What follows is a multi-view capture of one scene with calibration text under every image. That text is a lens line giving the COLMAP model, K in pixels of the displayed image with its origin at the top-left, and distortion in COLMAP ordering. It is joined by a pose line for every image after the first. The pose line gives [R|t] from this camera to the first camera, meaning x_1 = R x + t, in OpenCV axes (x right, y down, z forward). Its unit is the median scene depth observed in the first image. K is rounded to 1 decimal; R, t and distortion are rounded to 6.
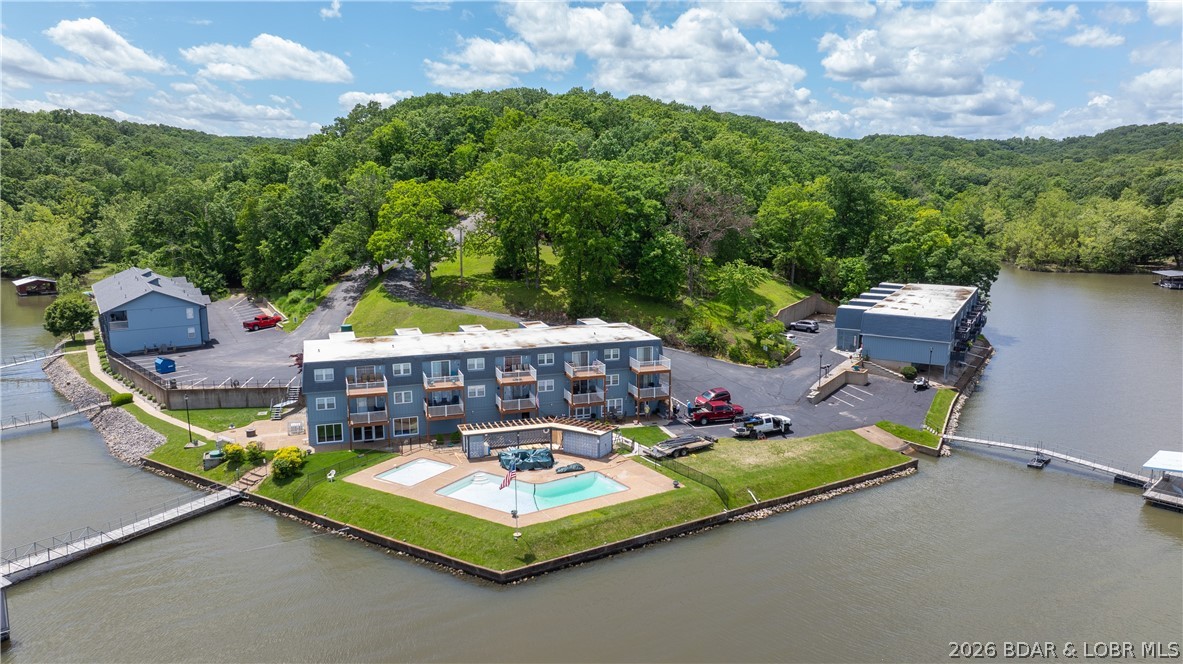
lens RADIAL K [[833.5, 0, 591.5], [0, 833.5, 332.0], [0, 0, 1]] dist [-0.018836, 0.000952]
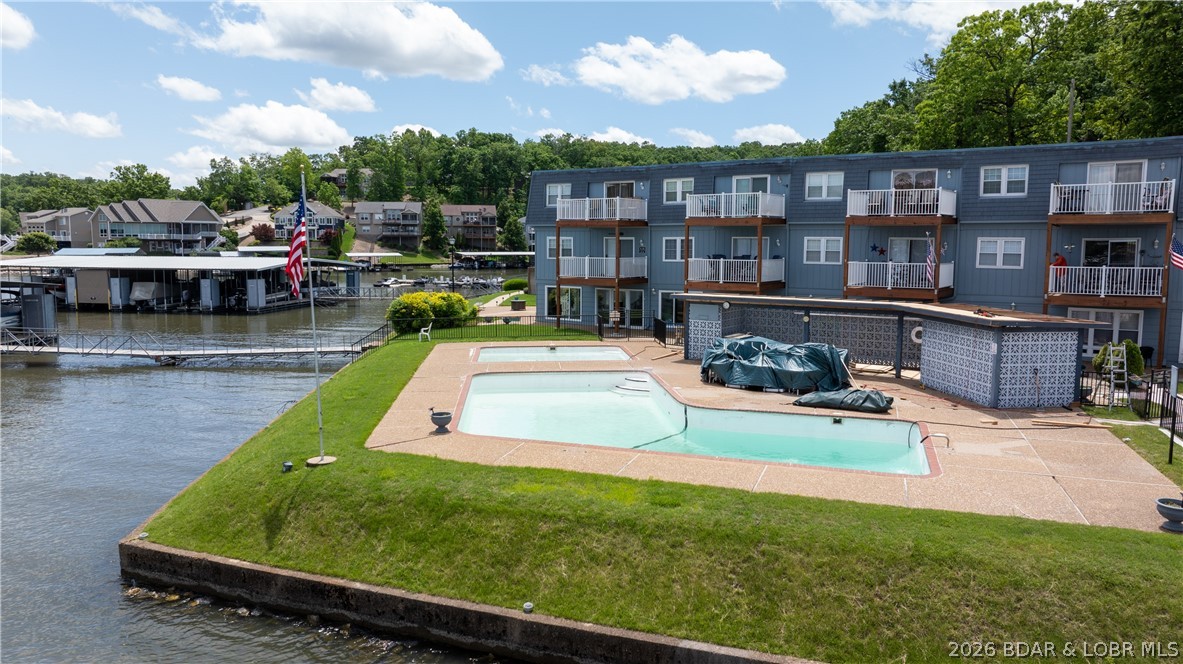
lens RADIAL K [[810.5, 0, 591.5], [0, 810.5, 332.0], [0, 0, 1]] dist [-0.008312, -0.000524]
pose [[0.602619, 0.089215, -0.793027, 0.174013], [-0.146691, 0.989182, -0.000188, 0.169612], [0.784431, 0.116443, 0.609187, 0.820961]]
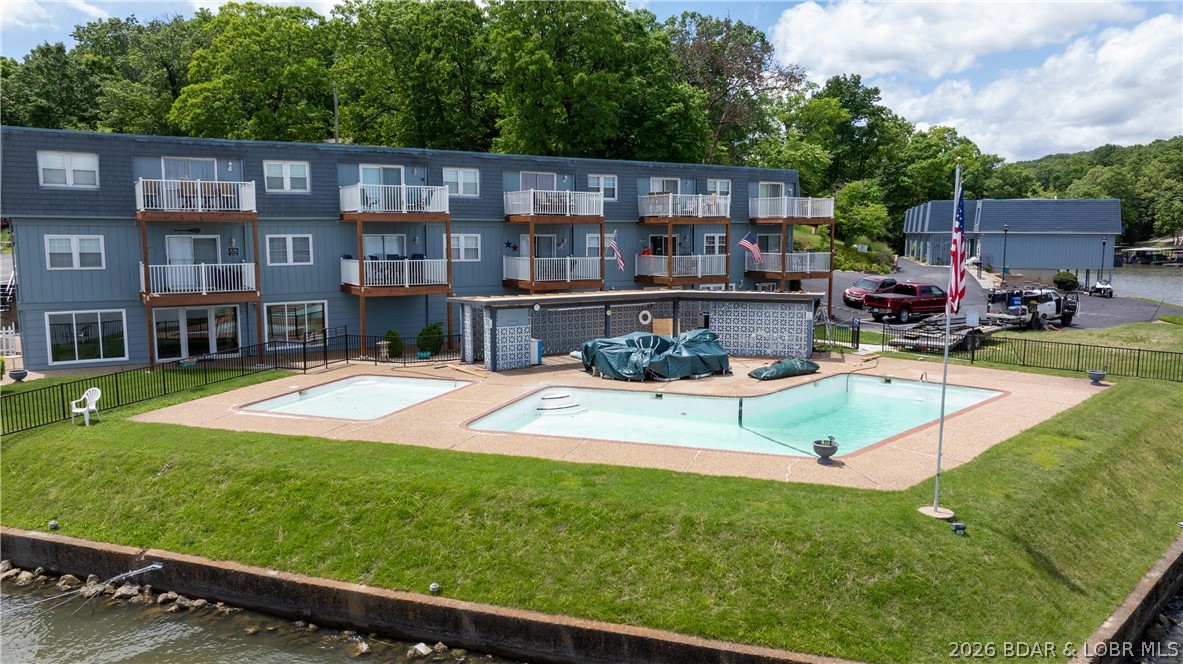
lens RADIAL K [[833.5, 0, 591.5], [0, 833.5, 332.0], [0, 0, 1]] dist [-0.018836, 0.000952]
pose [[0.974195, -0.029514, 0.223770, -0.218147], [0.044911, 0.996937, -0.064036, 0.186129], [-0.221194, 0.072433, 0.972536, 0.722388]]
